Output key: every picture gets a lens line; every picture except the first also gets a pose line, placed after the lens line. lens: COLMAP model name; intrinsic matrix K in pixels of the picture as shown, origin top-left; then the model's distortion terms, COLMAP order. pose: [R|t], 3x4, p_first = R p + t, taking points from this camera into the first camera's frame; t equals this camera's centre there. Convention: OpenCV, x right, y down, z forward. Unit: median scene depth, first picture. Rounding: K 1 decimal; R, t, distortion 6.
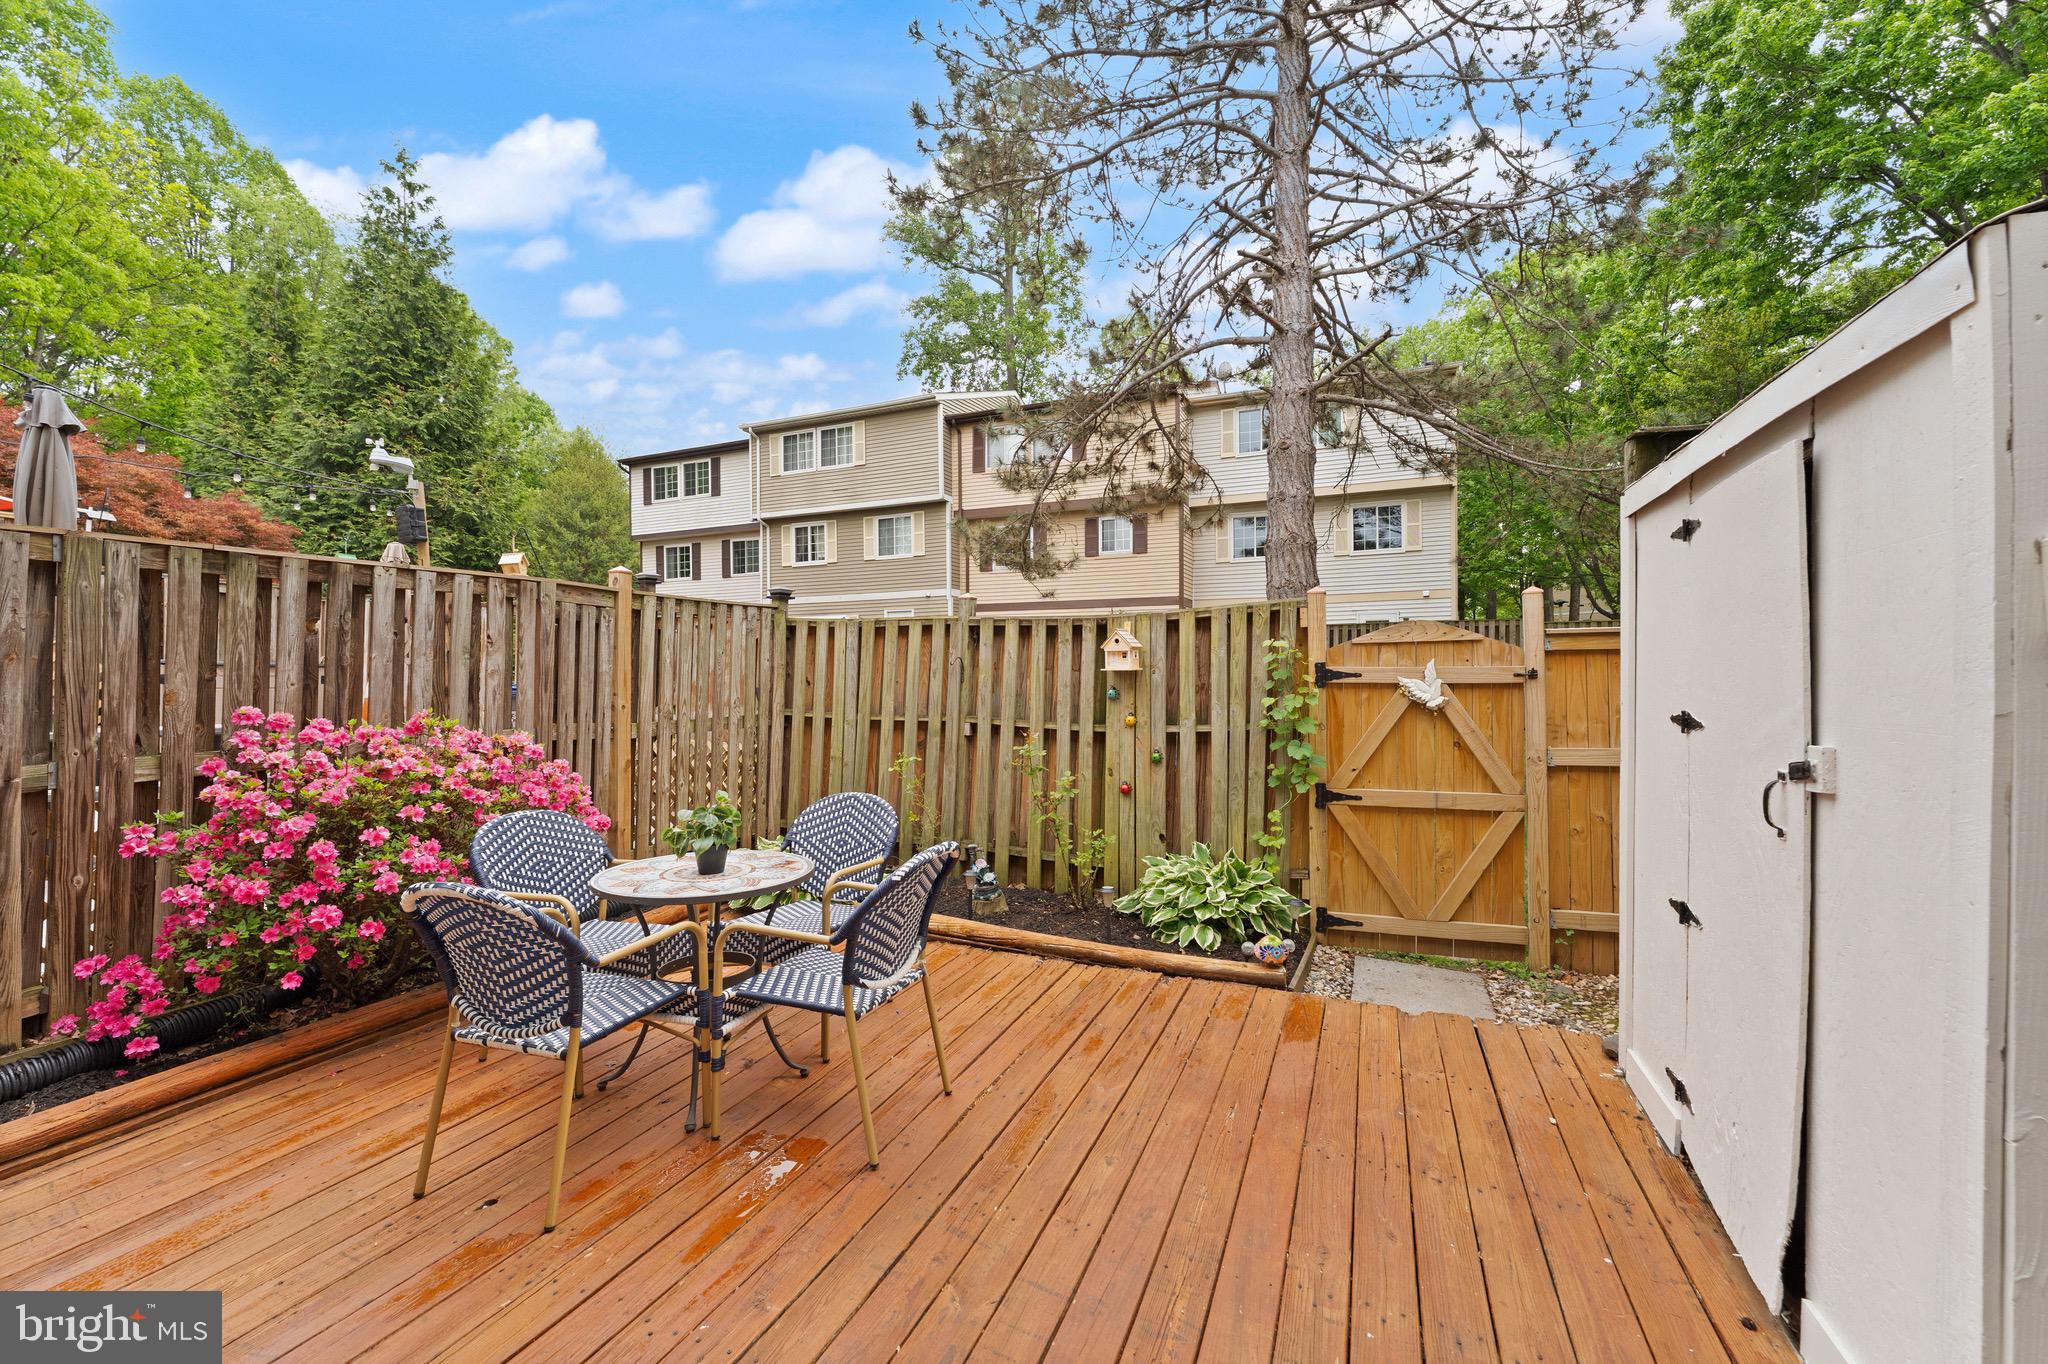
lens RADIAL K [[836.7, 0, 1026.8], [0, 836.7, 687.2], [0, 0, 1]] dist [-0.002199, -0.000701]
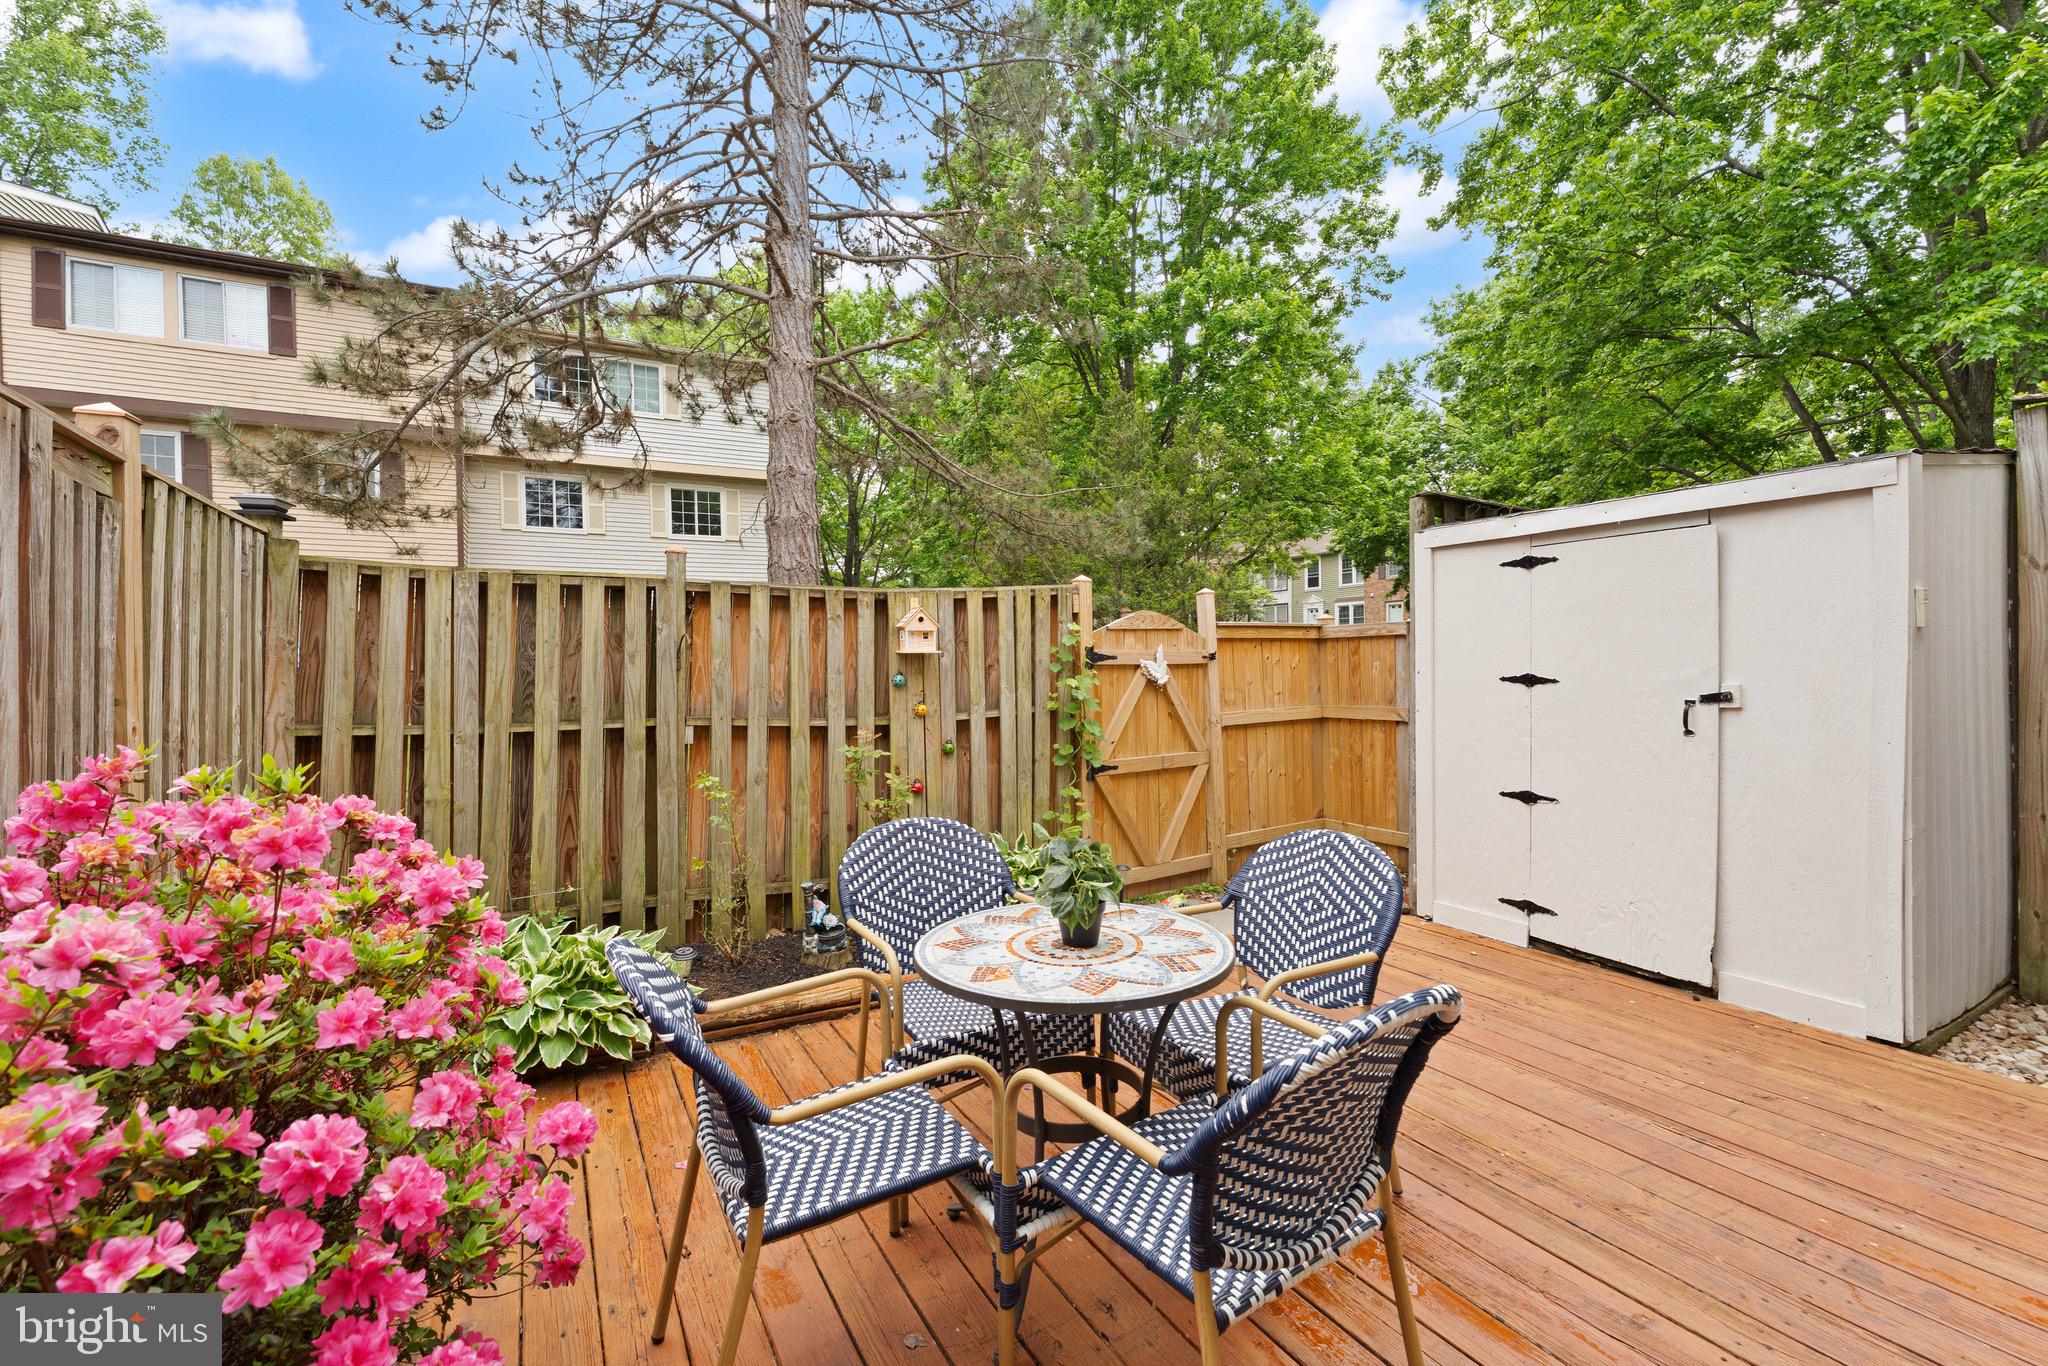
lens RADIAL K [[852.7, 0, 1024.7], [0, 852.7, 662.6], [0, 0, 1]] dist [-0.001283, -0.000426]
pose [[0.605531, -0.005049, 0.795805, -0.562130], [0.022569, 0.999687, -0.010830, 0.002062], [-0.795501, 0.024518, 0.605455, 0.383760]]
